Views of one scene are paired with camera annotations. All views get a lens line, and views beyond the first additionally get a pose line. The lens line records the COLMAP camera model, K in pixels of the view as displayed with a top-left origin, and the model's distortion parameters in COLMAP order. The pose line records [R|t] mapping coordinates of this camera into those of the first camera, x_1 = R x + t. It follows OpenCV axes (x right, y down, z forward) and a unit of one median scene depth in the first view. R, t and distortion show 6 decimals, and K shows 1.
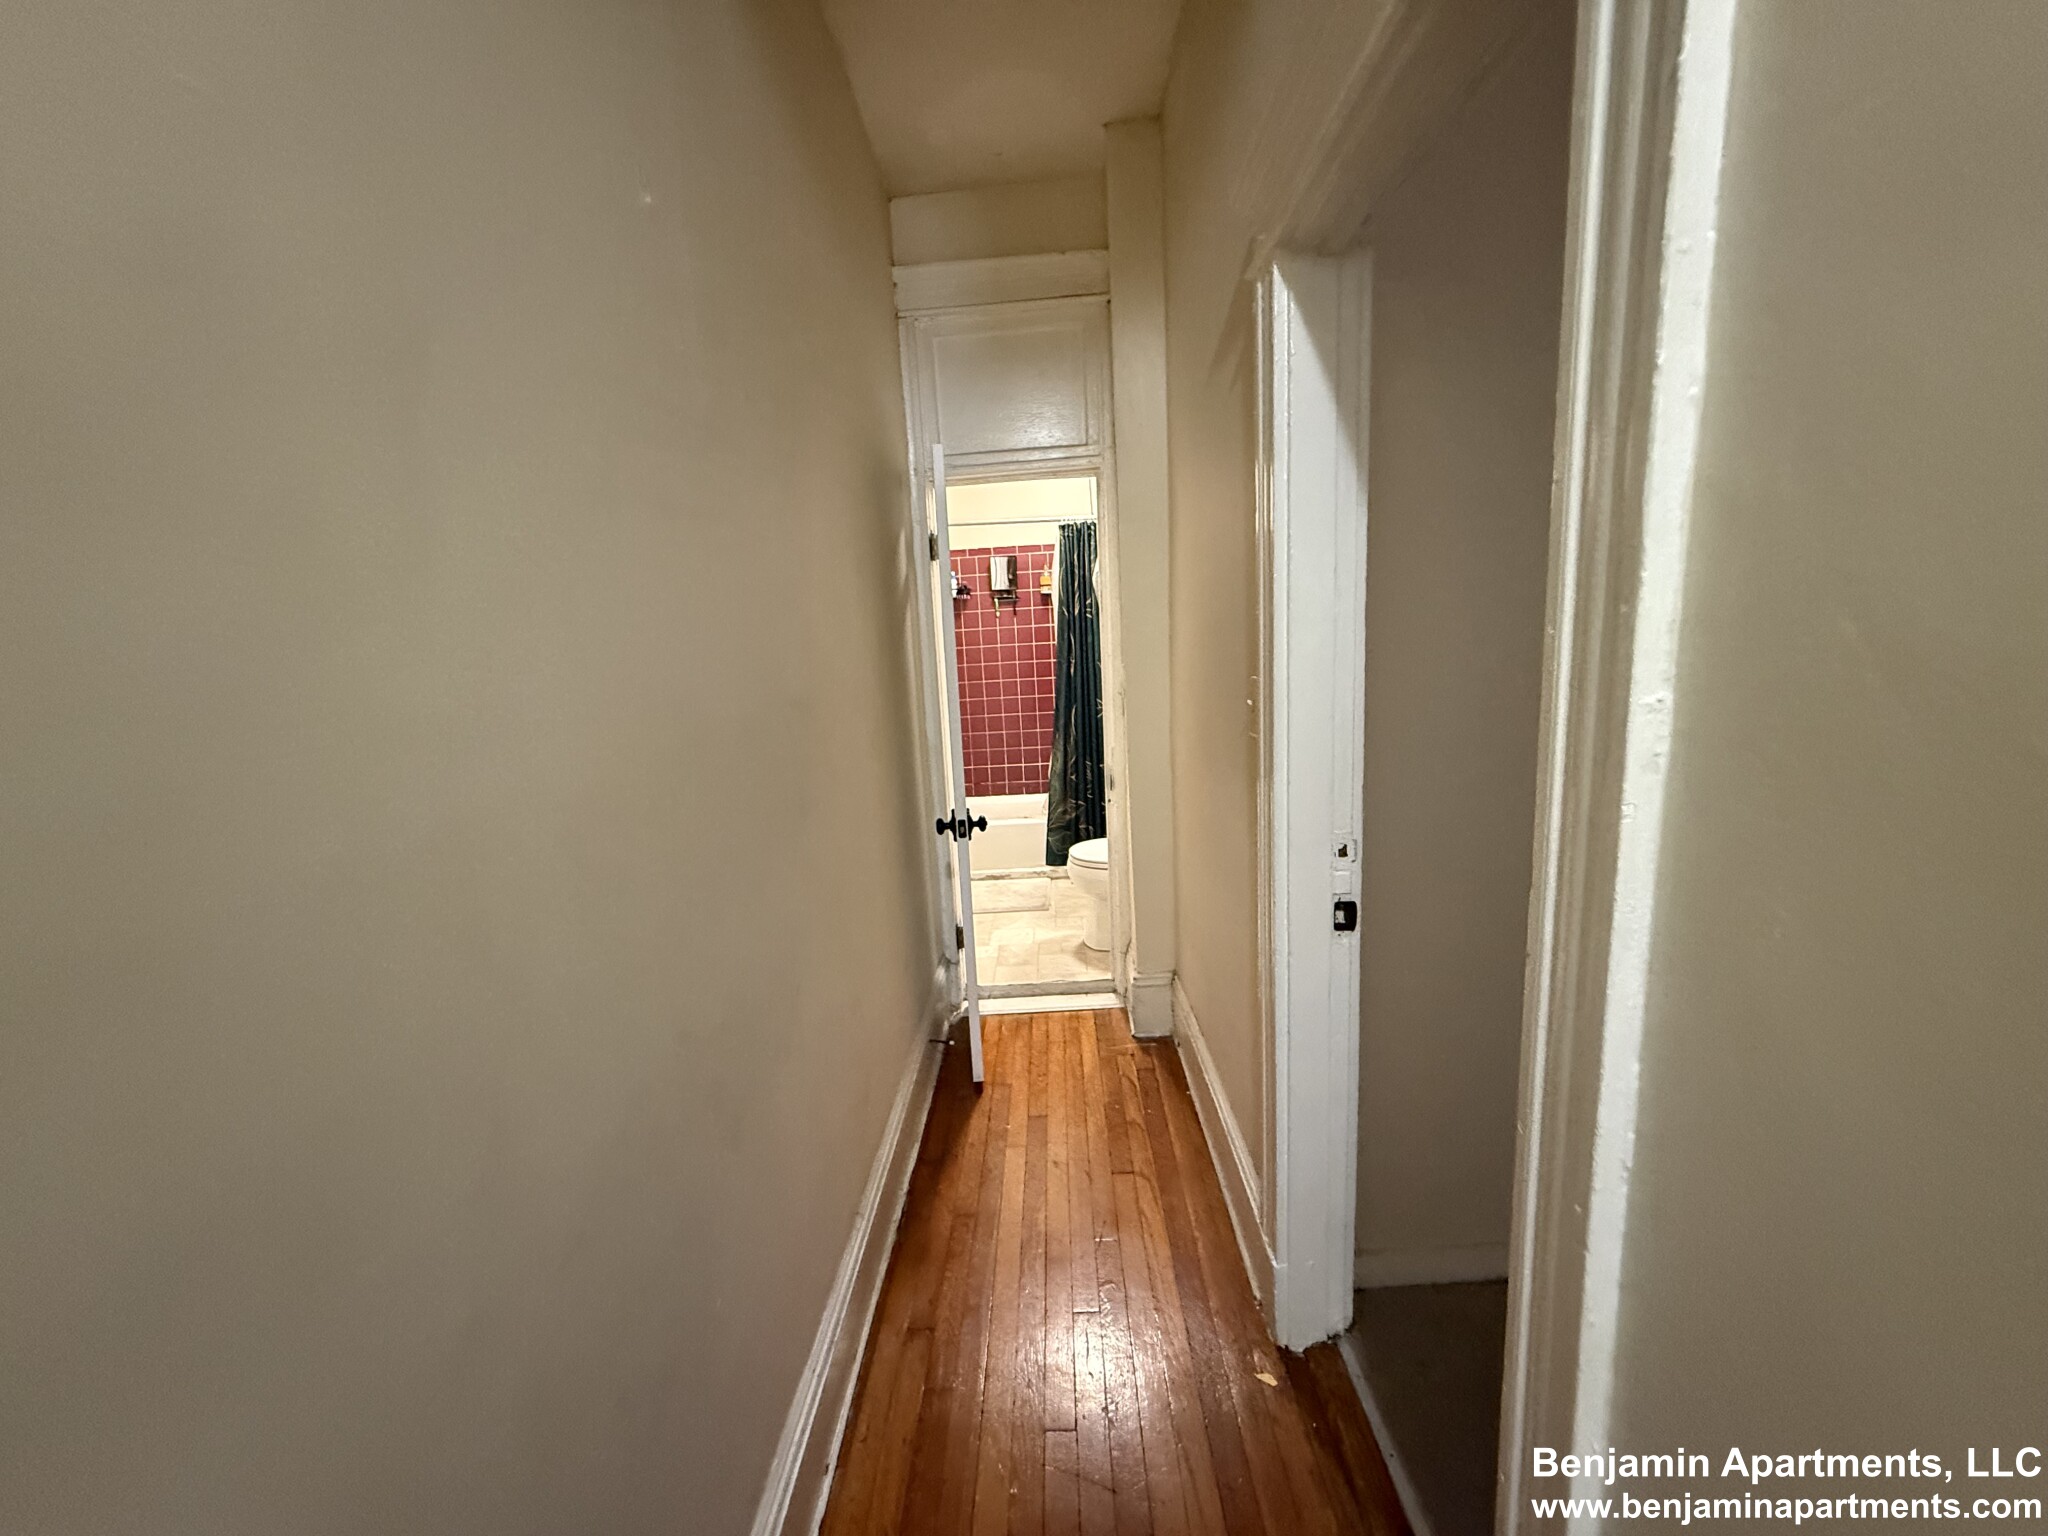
lens RADIAL K [[814.6, 0, 1017.8], [0, 814.6, 766.8], [0, 0, 1]] dist [-0.000976, -0.000345]
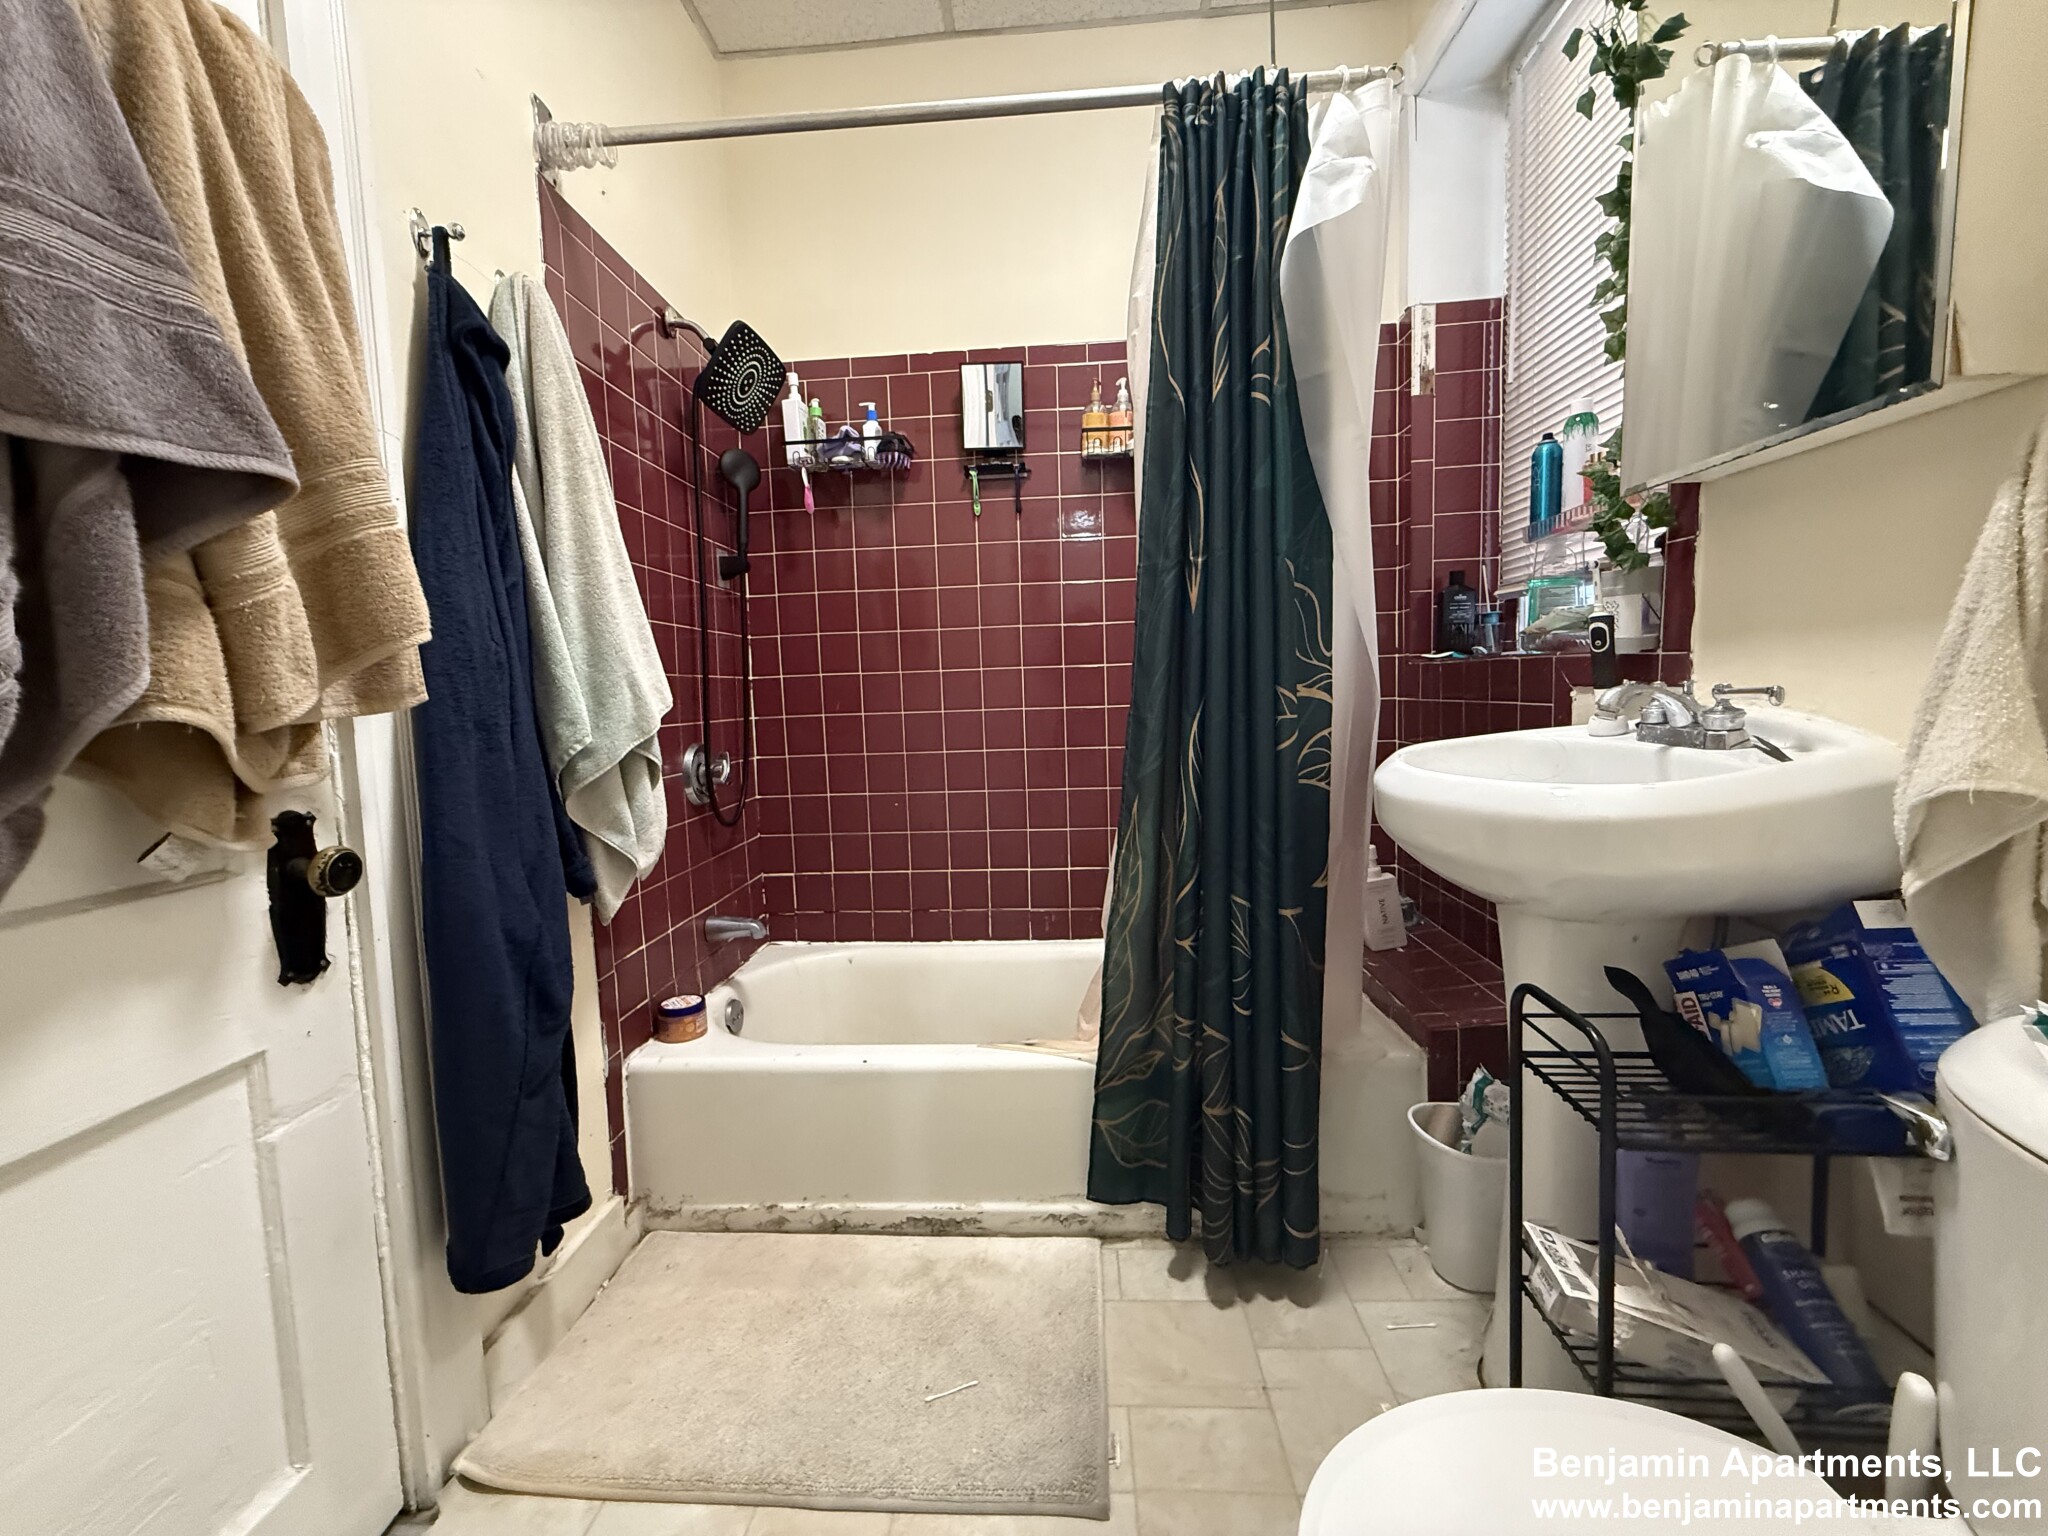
lens RADIAL K [[814.6, 0, 1017.8], [0, 814.6, 766.8], [0, 0, 1]] dist [-0.000976, -0.000345]
pose [[0.999491, 0.025816, -0.018726, 0.007578], [-0.027129, 0.996918, -0.073612, -0.025854], [0.016768, 0.074083, 0.997111, 0.603410]]
